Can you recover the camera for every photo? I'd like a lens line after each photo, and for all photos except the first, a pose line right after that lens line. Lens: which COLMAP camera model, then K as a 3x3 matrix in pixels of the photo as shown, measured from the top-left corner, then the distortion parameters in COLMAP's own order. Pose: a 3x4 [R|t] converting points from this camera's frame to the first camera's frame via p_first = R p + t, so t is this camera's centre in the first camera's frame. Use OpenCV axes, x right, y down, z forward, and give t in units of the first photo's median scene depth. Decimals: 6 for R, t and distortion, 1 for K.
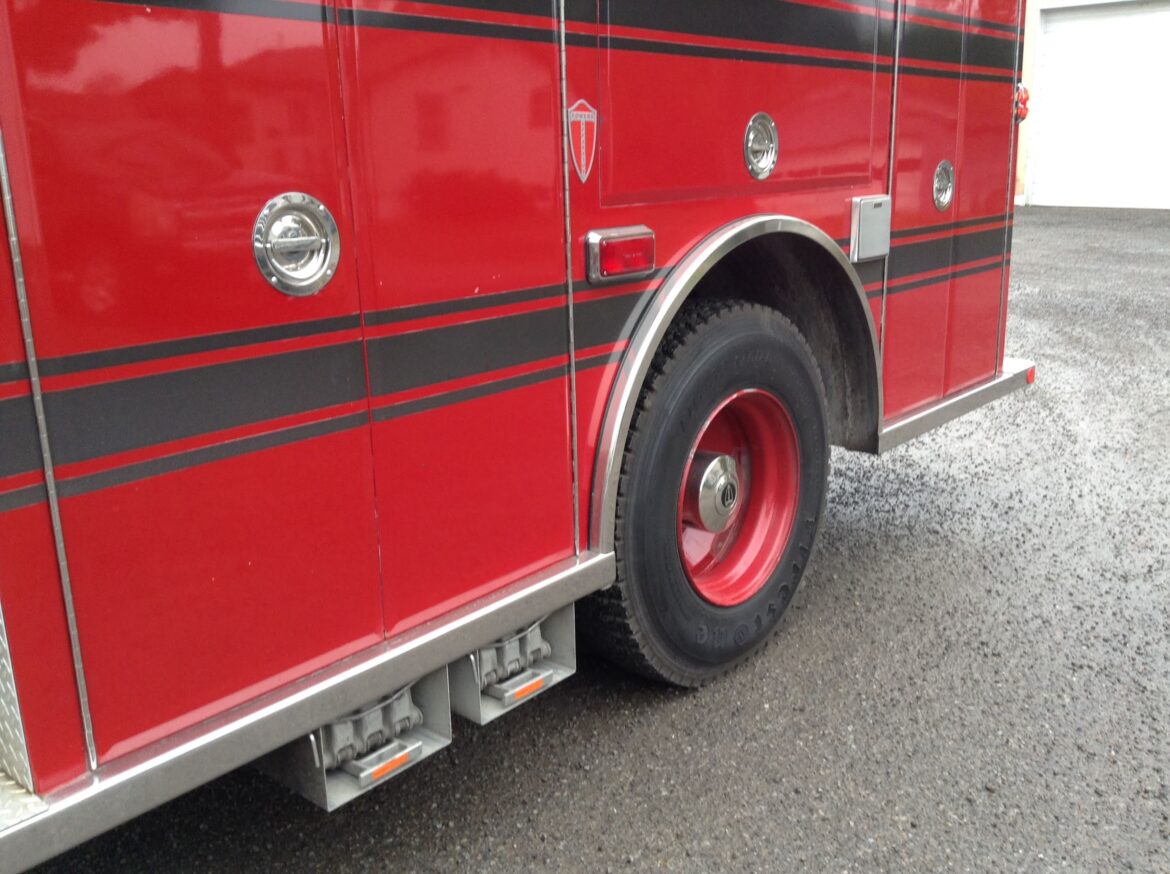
lens RADIAL K [[1069.2, 0, 582.7], [0, 1069.2, 432.2], [0, 0, 1]] dist [0.168929, -0.356070]
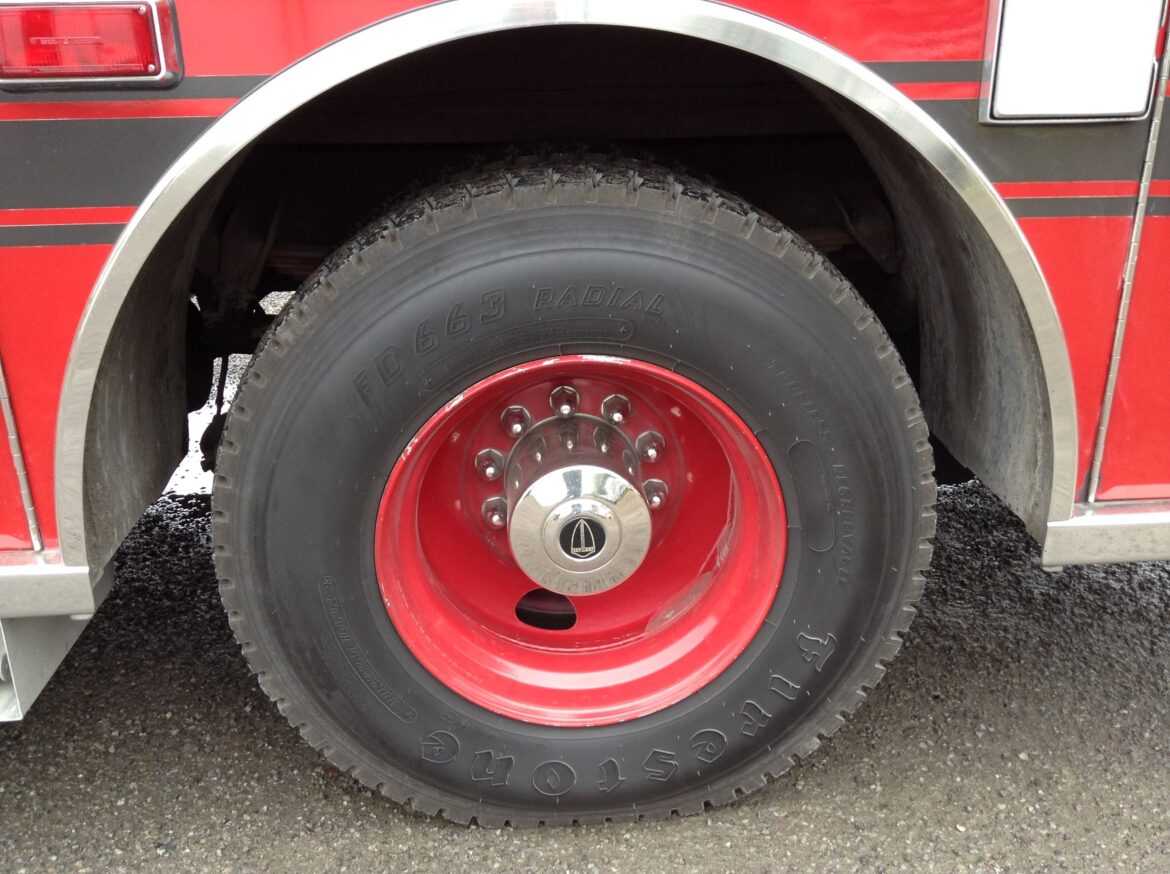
lens RADIAL K [[1069.2, 0, 582.7], [0, 1069.2, 432.2], [0, 0, 1]] dist [0.168929, -0.356070]
pose [[0.705923, 0.300007, -0.641613, 0.488207], [-0.181652, 0.952251, 0.245398, -0.129478], [0.684598, -0.056682, 0.726713, 0.640300]]
